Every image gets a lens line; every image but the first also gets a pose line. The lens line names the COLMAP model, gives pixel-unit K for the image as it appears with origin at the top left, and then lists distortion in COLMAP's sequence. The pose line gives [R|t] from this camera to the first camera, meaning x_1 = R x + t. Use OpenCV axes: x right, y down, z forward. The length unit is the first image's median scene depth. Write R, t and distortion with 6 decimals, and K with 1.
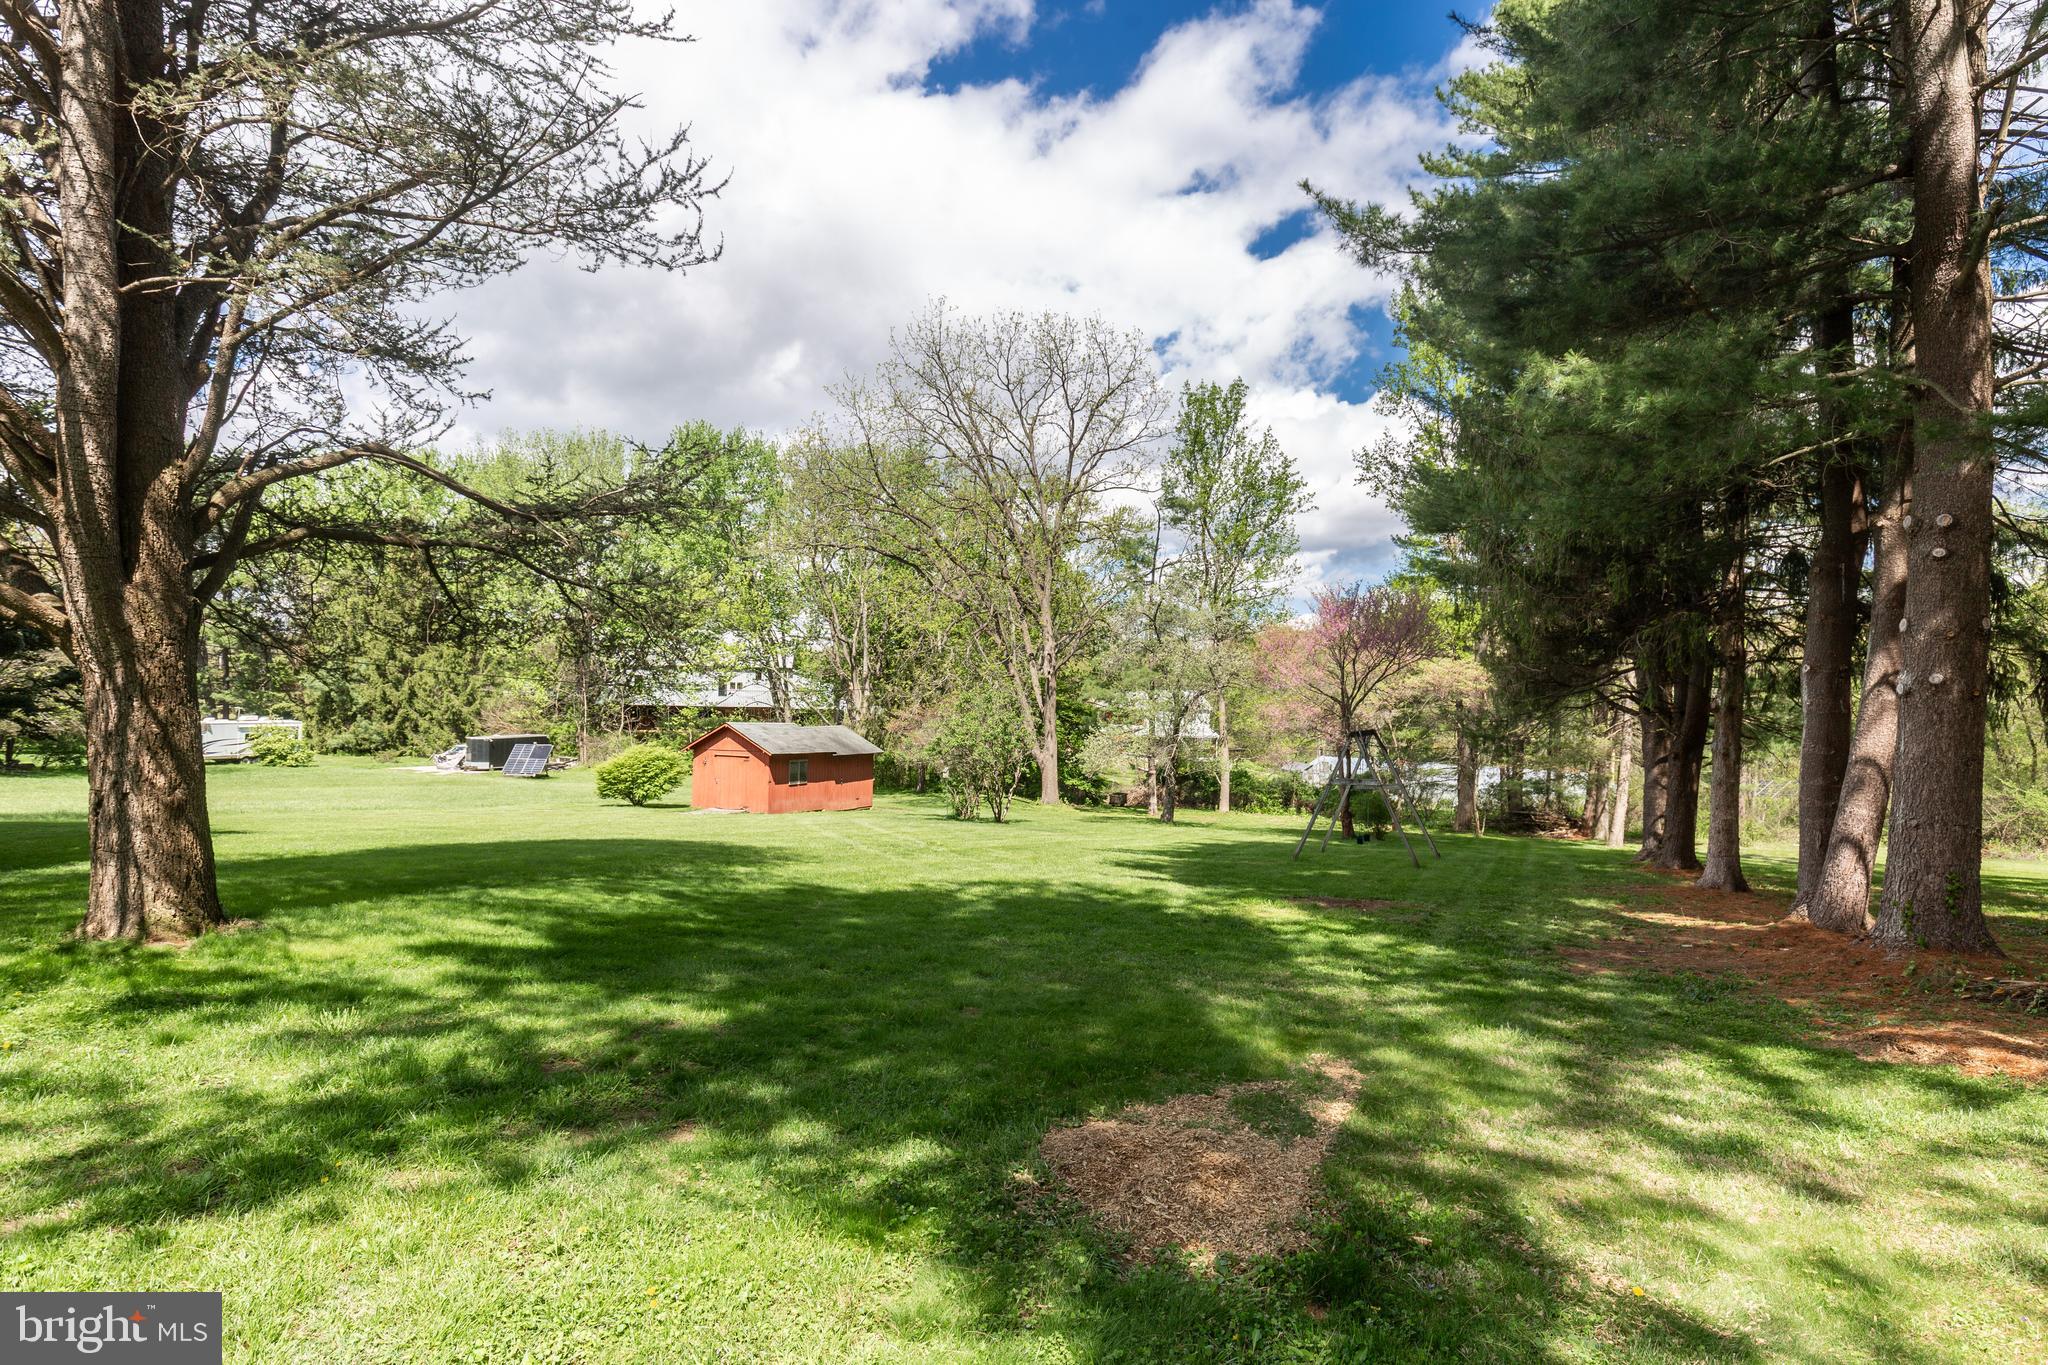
lens RADIAL K [[1110.1, 0, 1020.6], [0, 1110.1, 689.8], [0, 0, 1]] dist [0.000463, 0.000021]
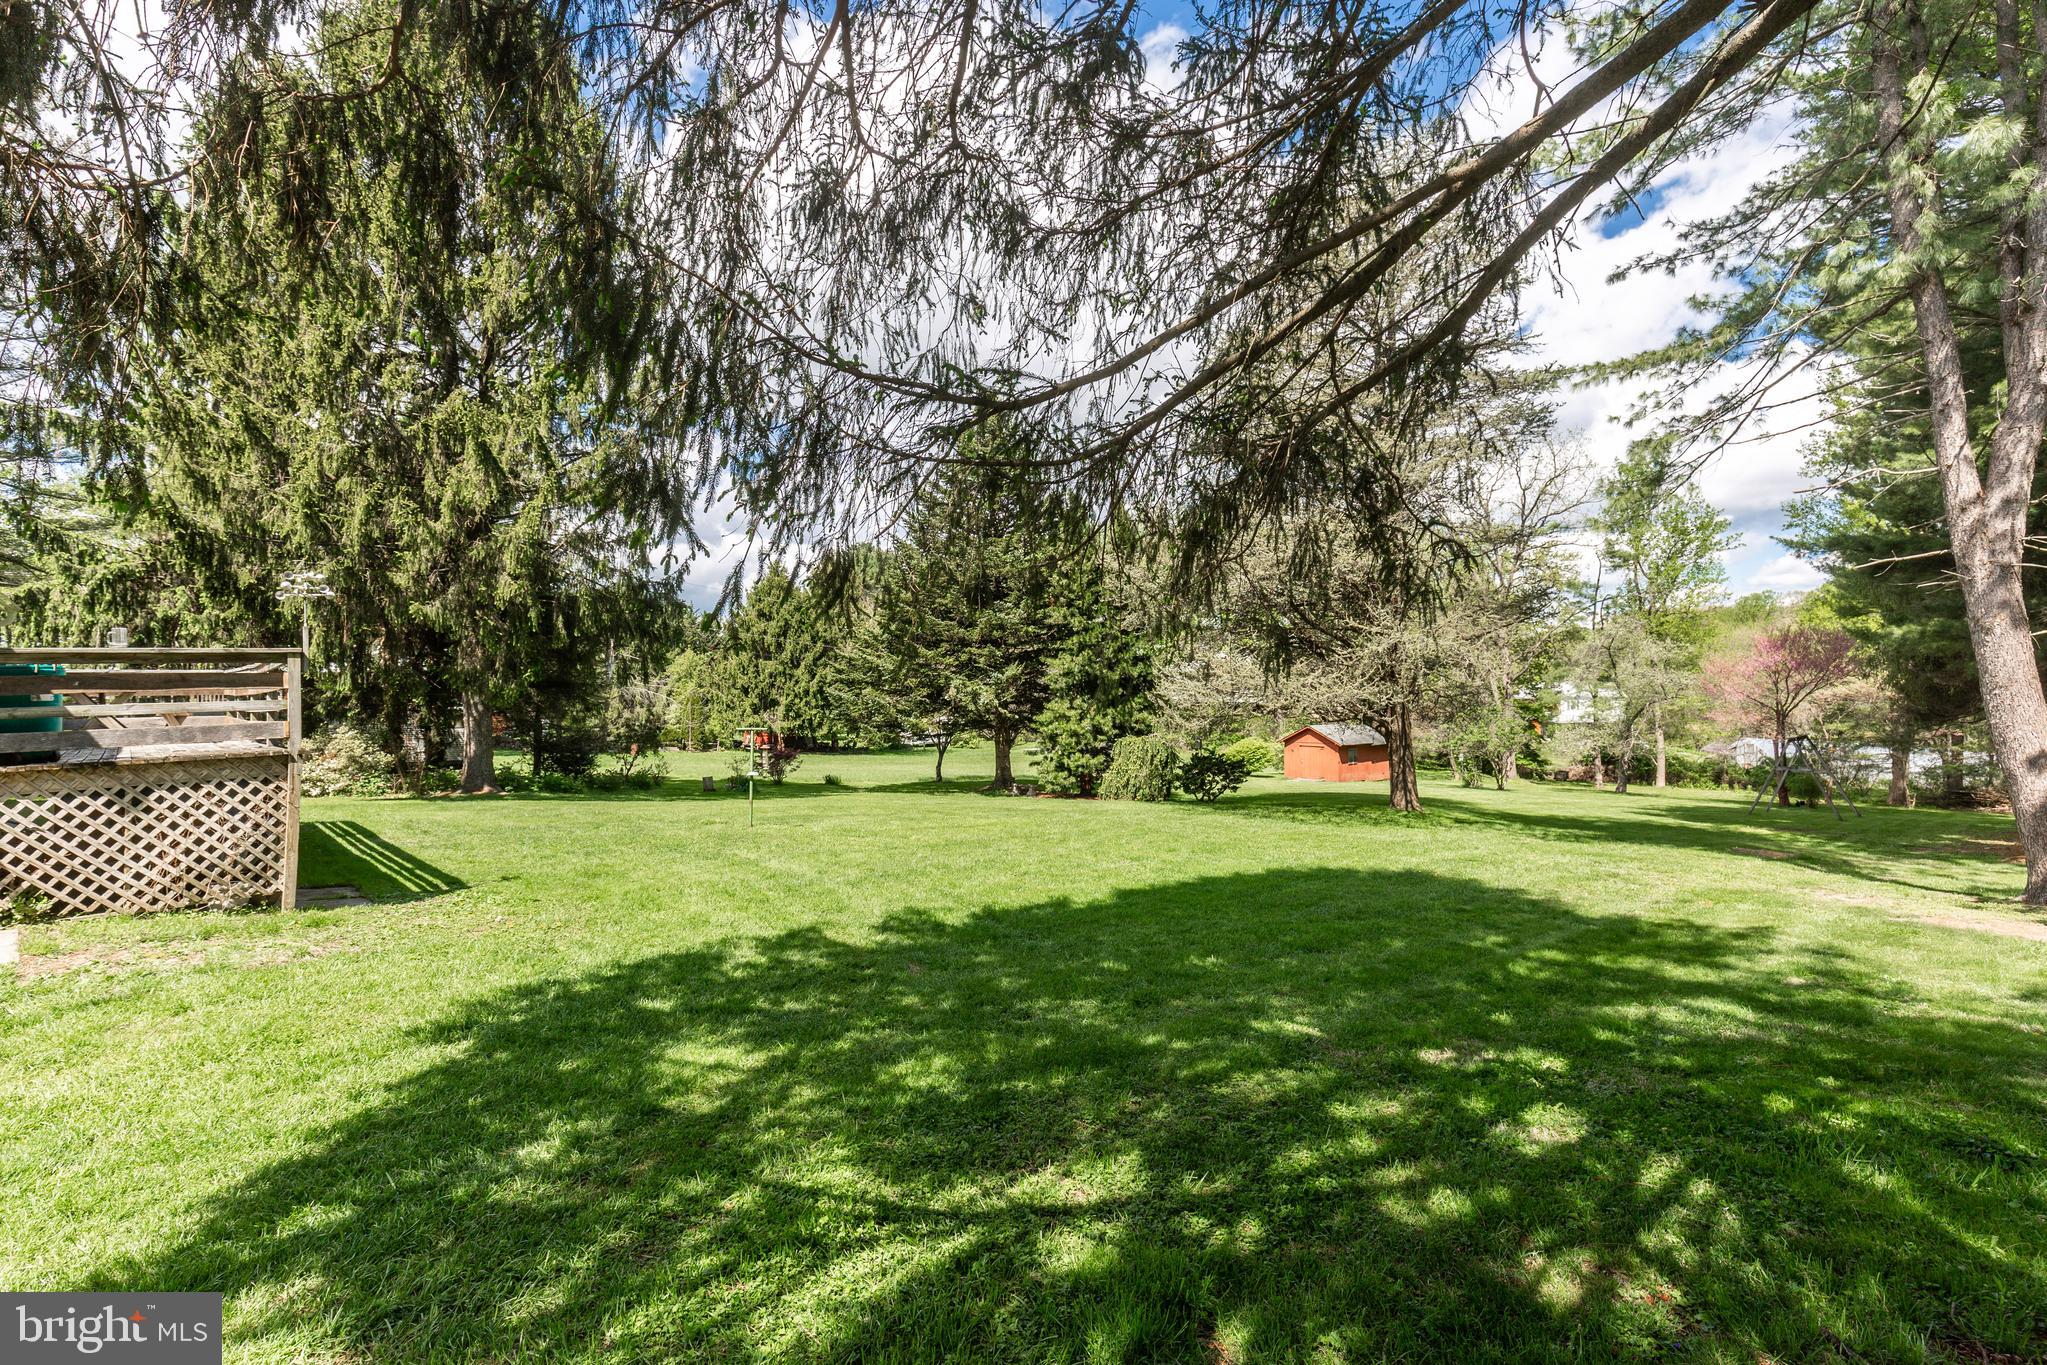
lens RADIAL K [[933.0, 0, 1023.5], [0, 933.0, 682.5], [0, 0, 1]] dist [0.000398, -0.000759]
pose [[0.925937, -0.024487, -0.376884, -0.100897], [0.025840, 0.999665, -0.001467, -0.031293], [0.376794, -0.008381, 0.926259, -0.309555]]
